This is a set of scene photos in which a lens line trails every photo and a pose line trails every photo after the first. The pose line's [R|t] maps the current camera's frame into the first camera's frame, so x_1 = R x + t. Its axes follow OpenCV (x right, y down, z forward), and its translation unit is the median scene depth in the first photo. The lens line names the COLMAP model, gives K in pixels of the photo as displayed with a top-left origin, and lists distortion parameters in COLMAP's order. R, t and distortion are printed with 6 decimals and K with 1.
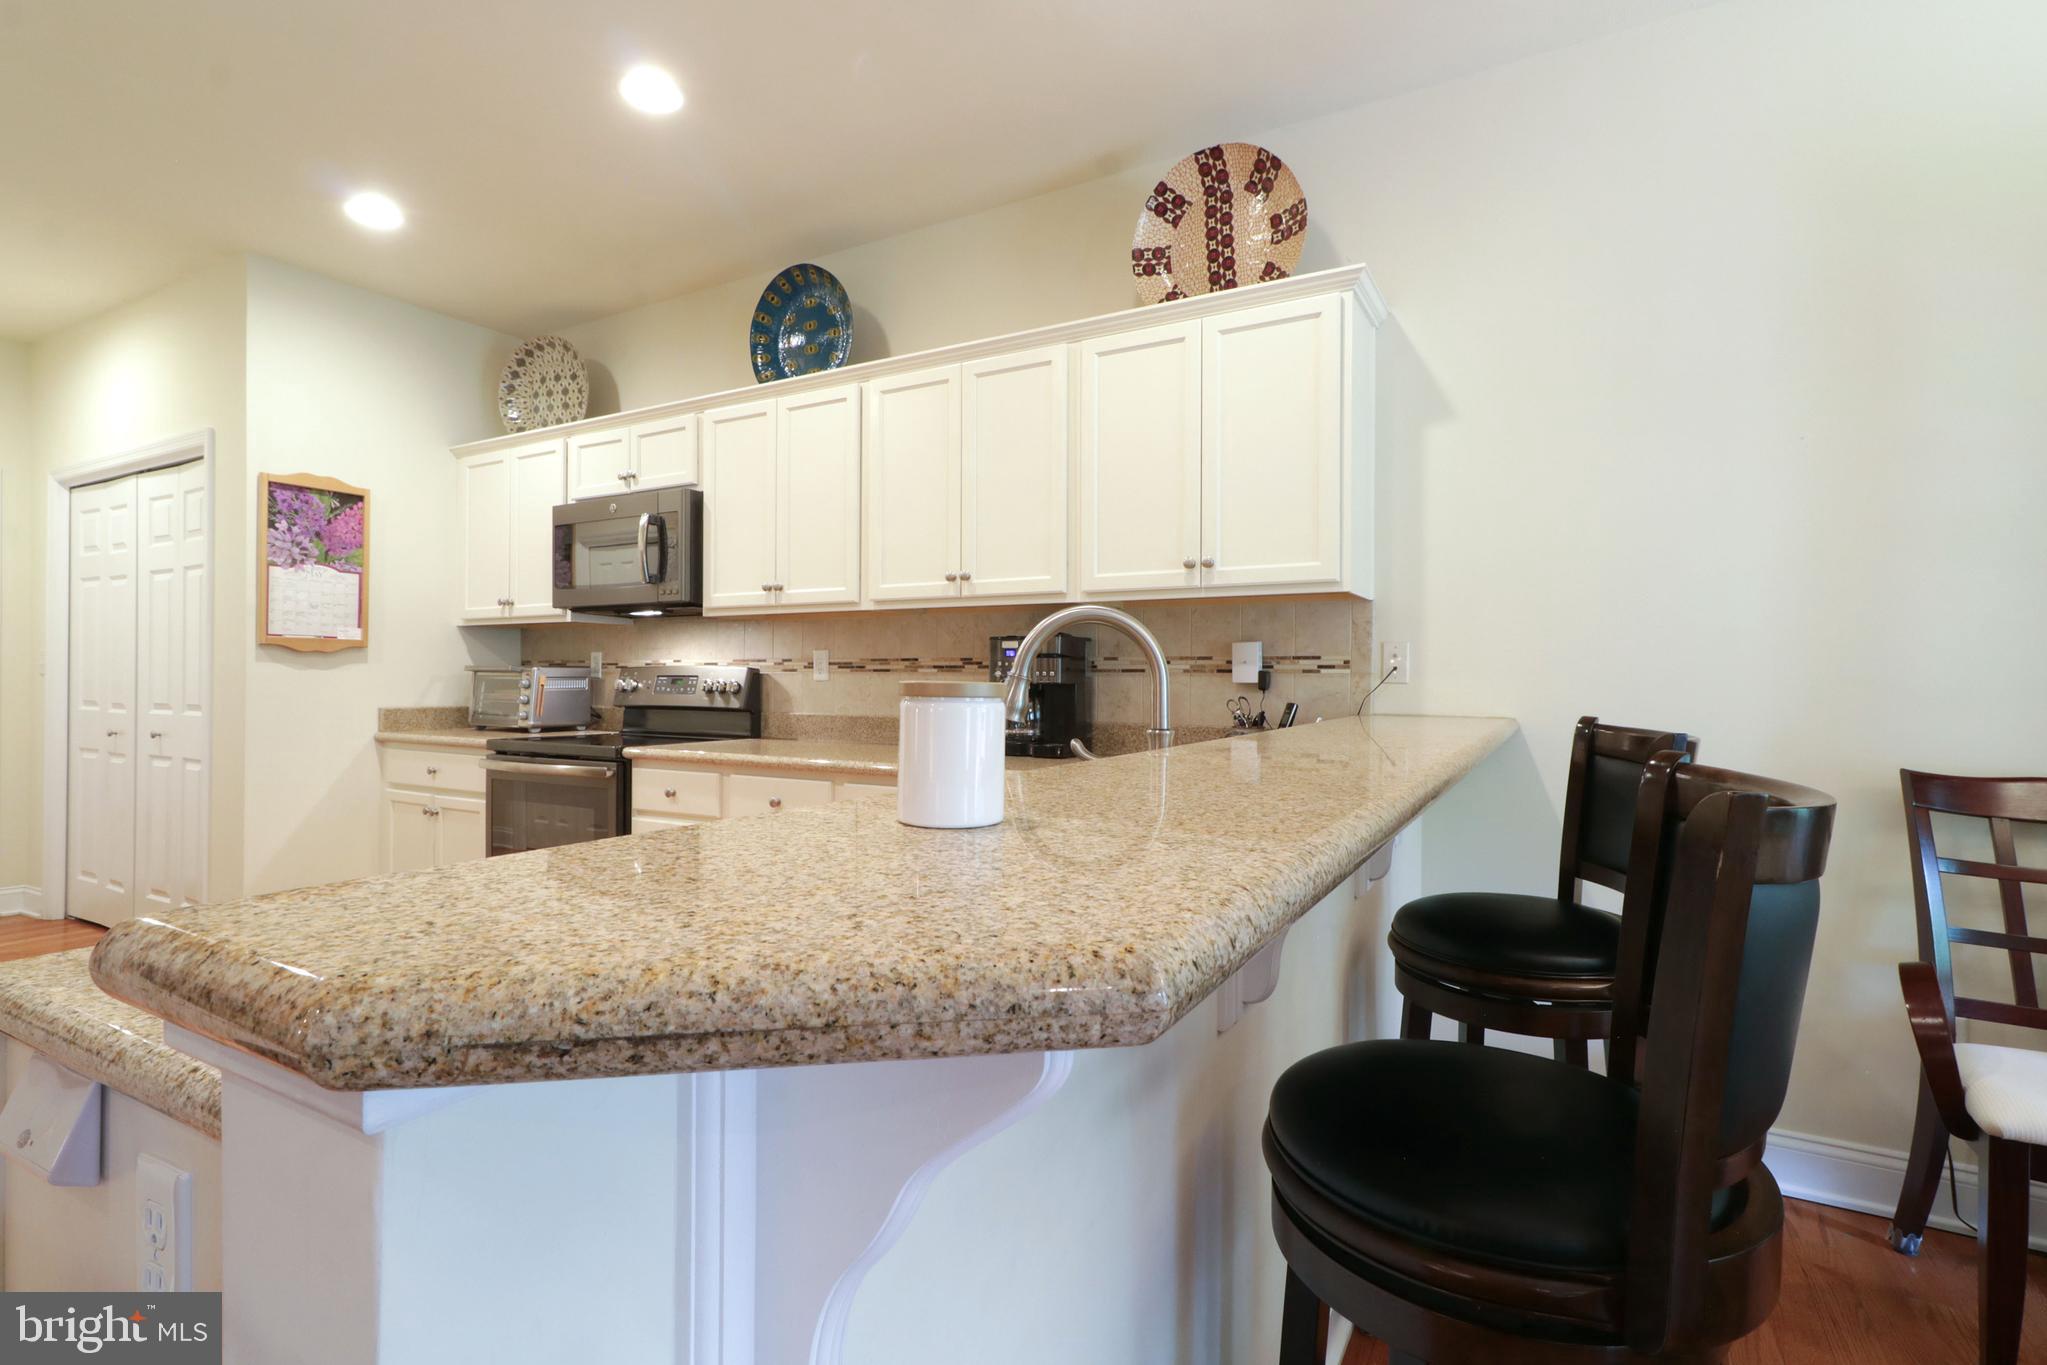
lens RADIAL K [[979.9, 0, 1026.6], [0, 979.9, 676.3], [0, 0, 1]] dist [0.005181, -0.000324]
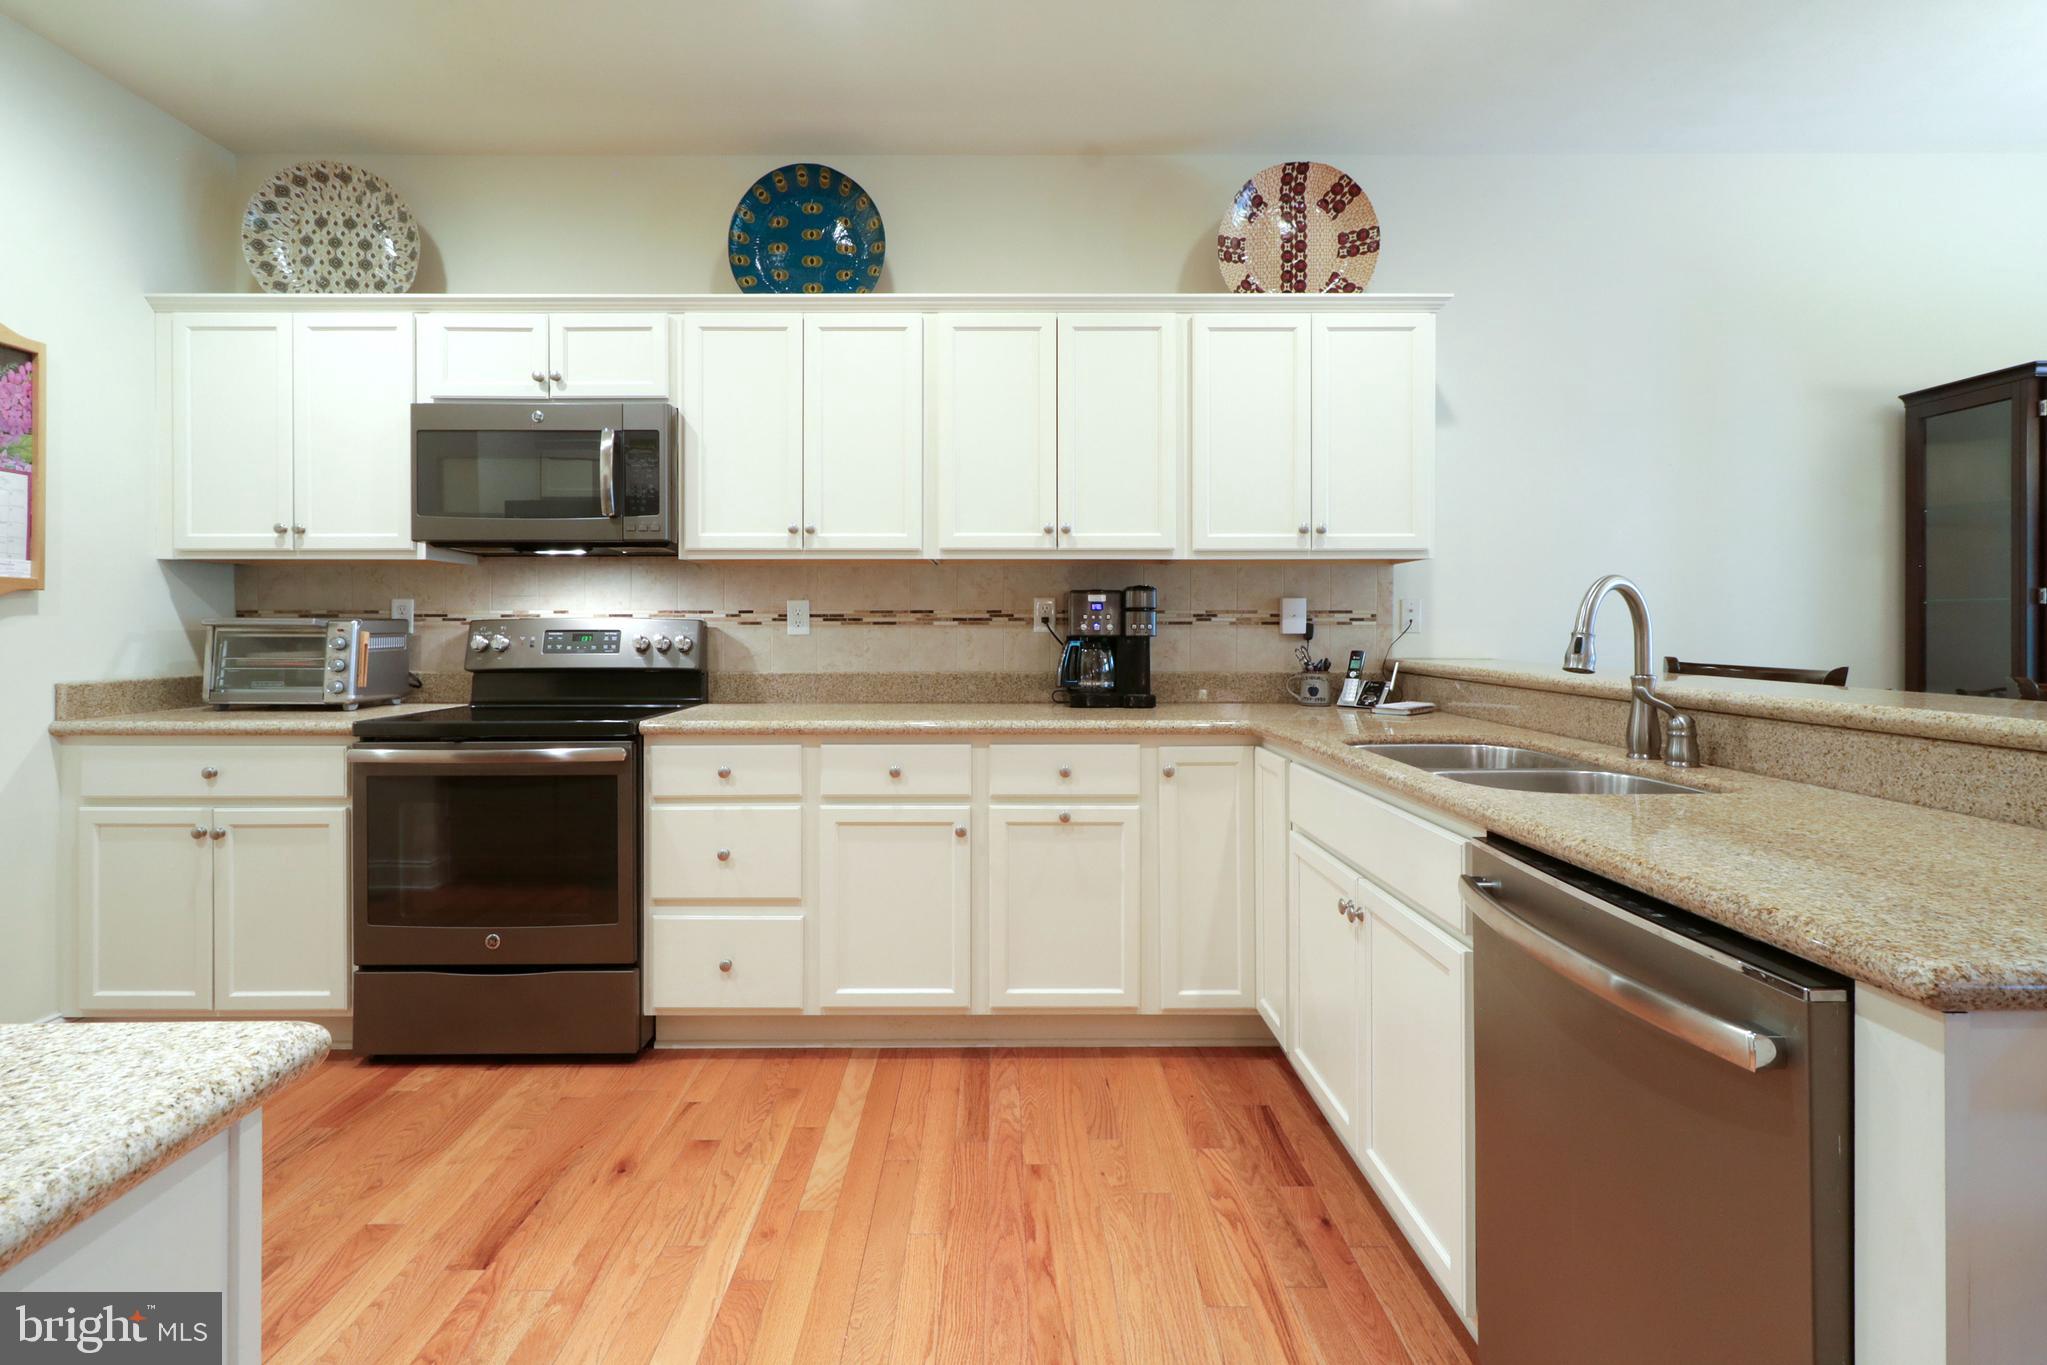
lens RADIAL K [[979.9, 0, 1005.1], [0, 979.9, 624.4], [0, 0, 1]] dist [0.005181, -0.000324]
pose [[0.863549, -0.005315, 0.504237, -0.640437], [0.004055, 0.999985, 0.003596, -0.009582], [-0.504249, -0.001060, 0.863558, 0.180671]]
